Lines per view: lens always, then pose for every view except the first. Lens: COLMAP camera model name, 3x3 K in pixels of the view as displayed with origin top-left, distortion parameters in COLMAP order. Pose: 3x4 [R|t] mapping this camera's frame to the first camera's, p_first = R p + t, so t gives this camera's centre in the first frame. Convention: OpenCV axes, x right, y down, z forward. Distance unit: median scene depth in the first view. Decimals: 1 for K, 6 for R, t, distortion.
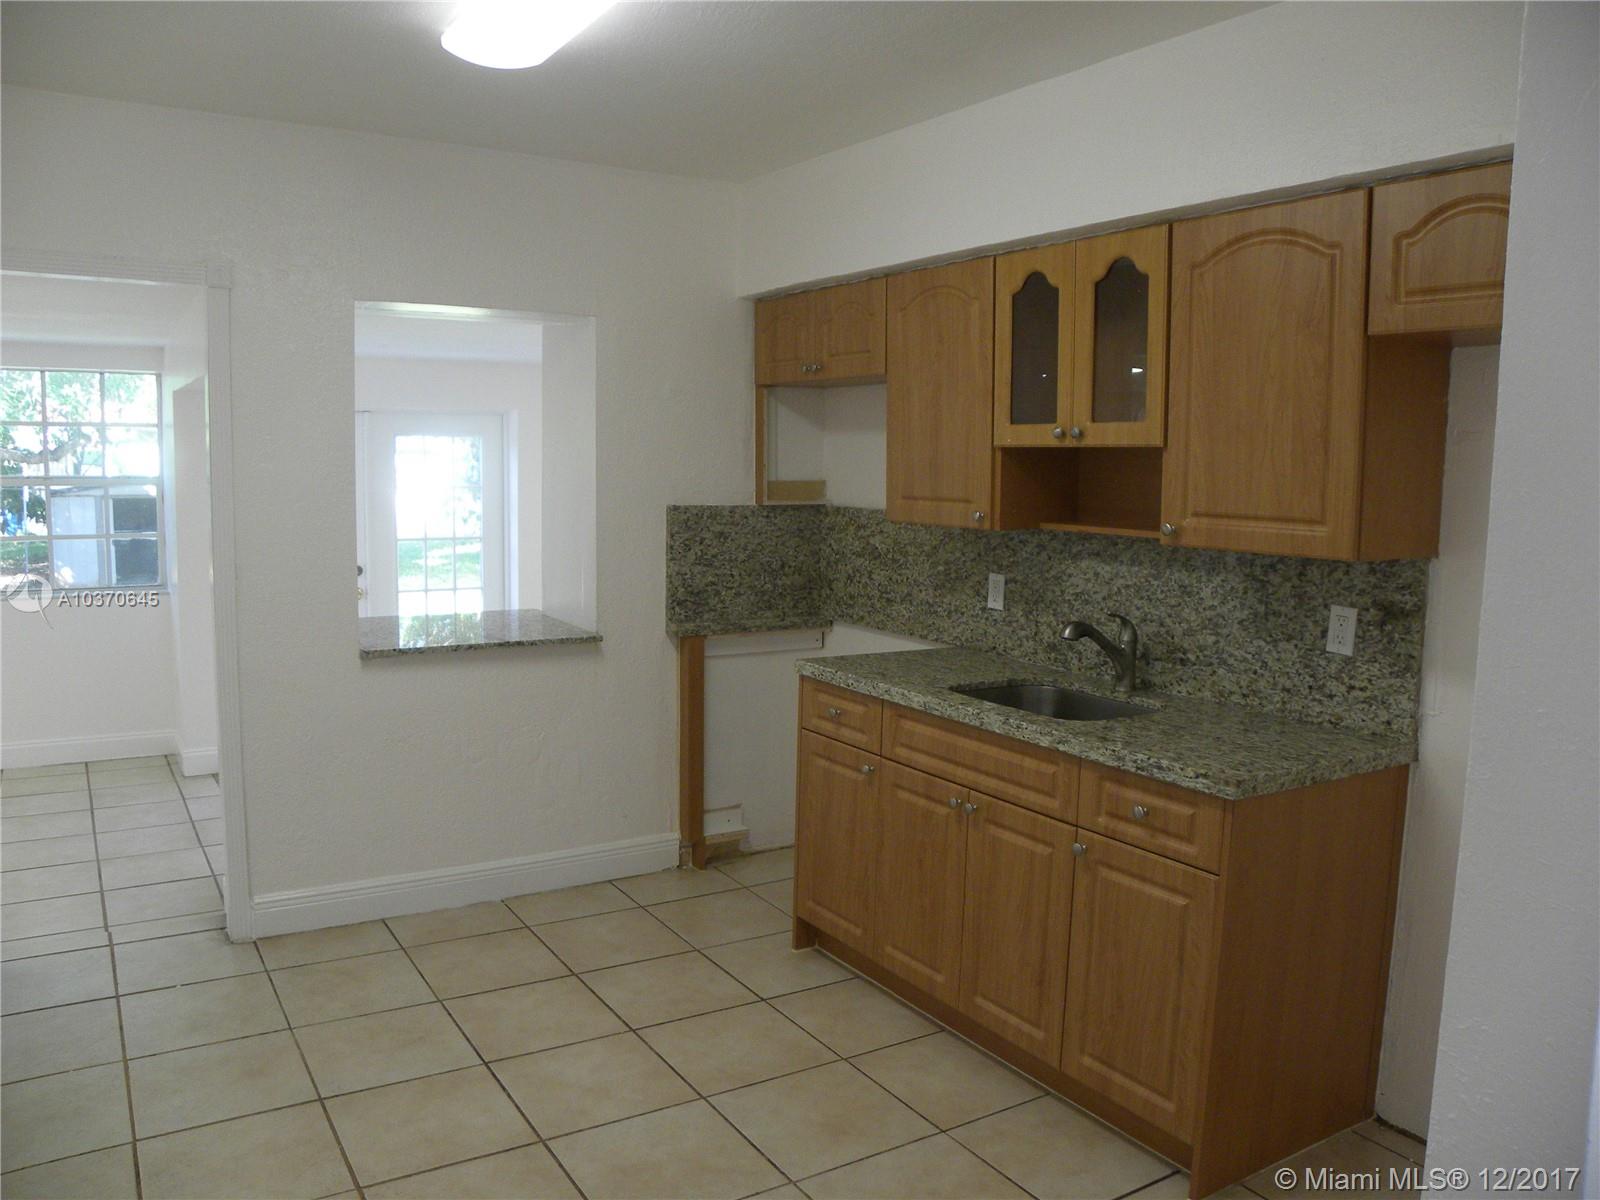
lens RADIAL K [[1211.0, 0, 799.3], [0, 1211.0, 605.7], [0, 0, 1]] dist [-0.109866, 0.015703]
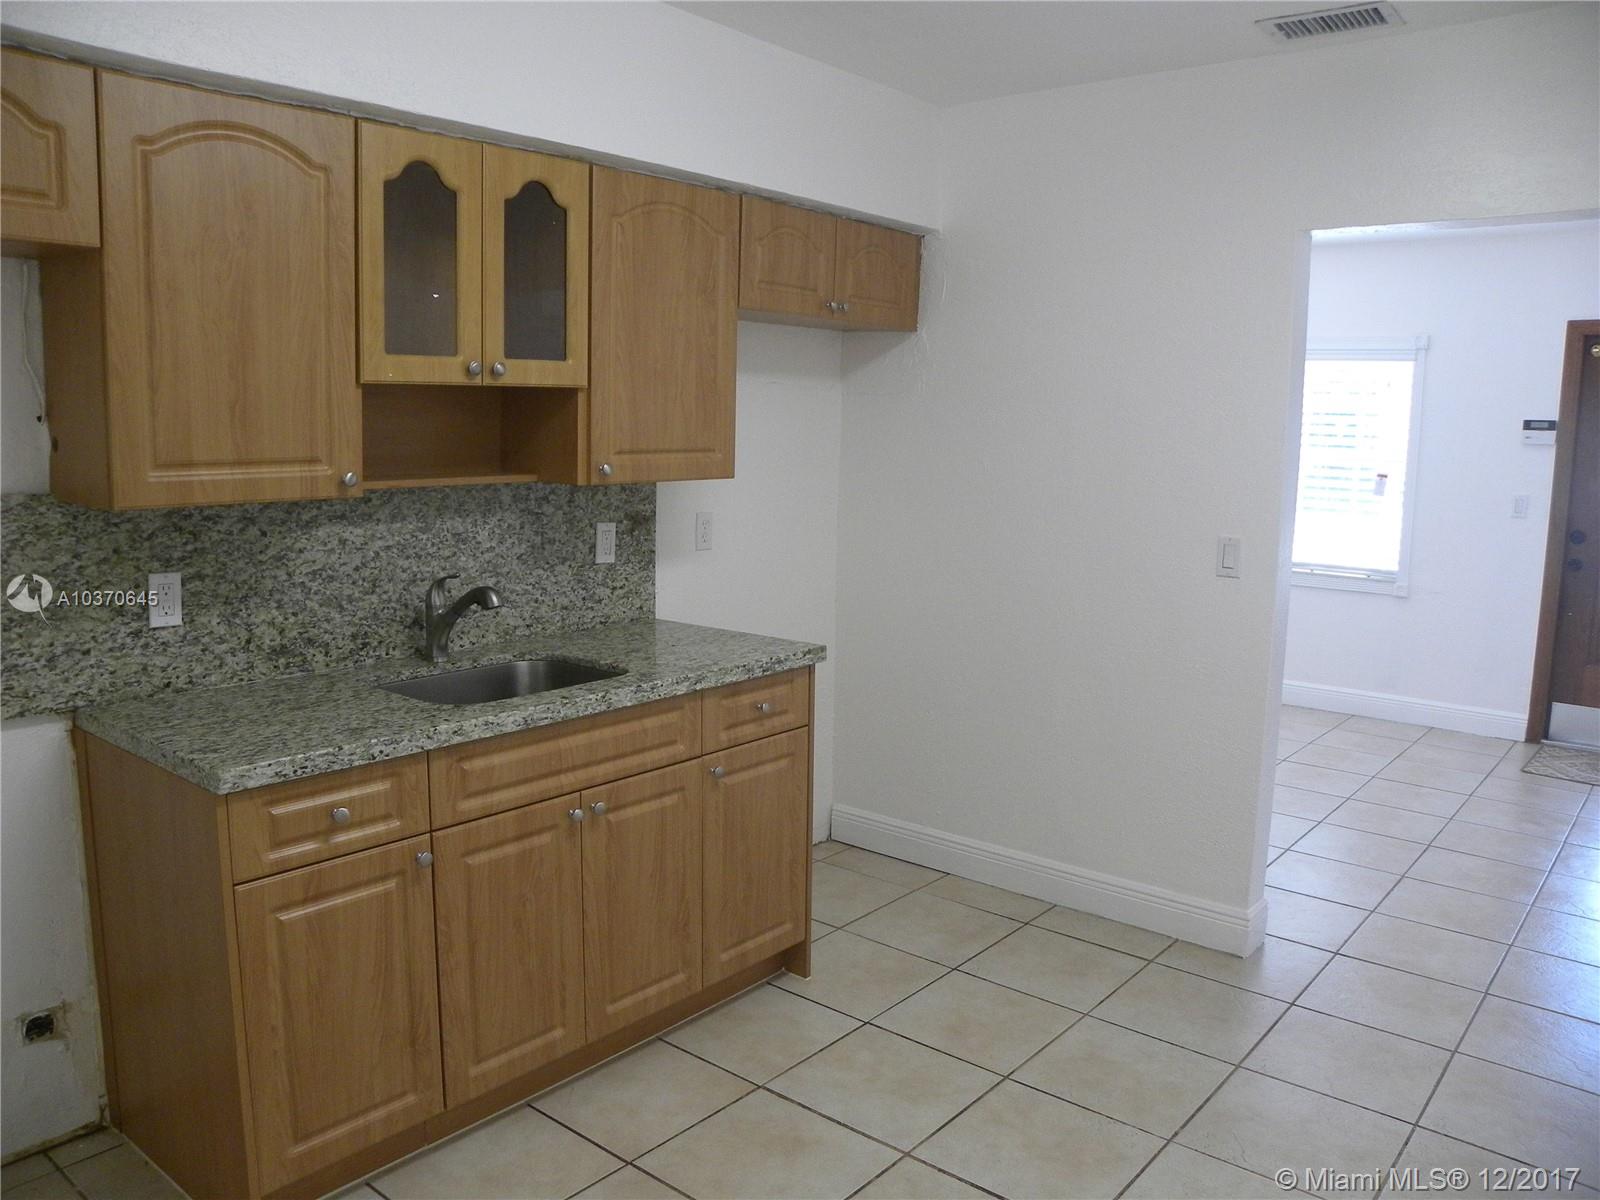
lens RADIAL K [[1211.0, 0, 801.8], [0, 1211.0, 600.6], [0, 0, 1]] dist [-0.109866, 0.015703]
pose [[-0.297624, -0.168065, 0.939774, -0.666470], [0.091003, 0.974906, 0.203168, -0.135041], [-0.950336, 0.145990, -0.274861, 1.036989]]
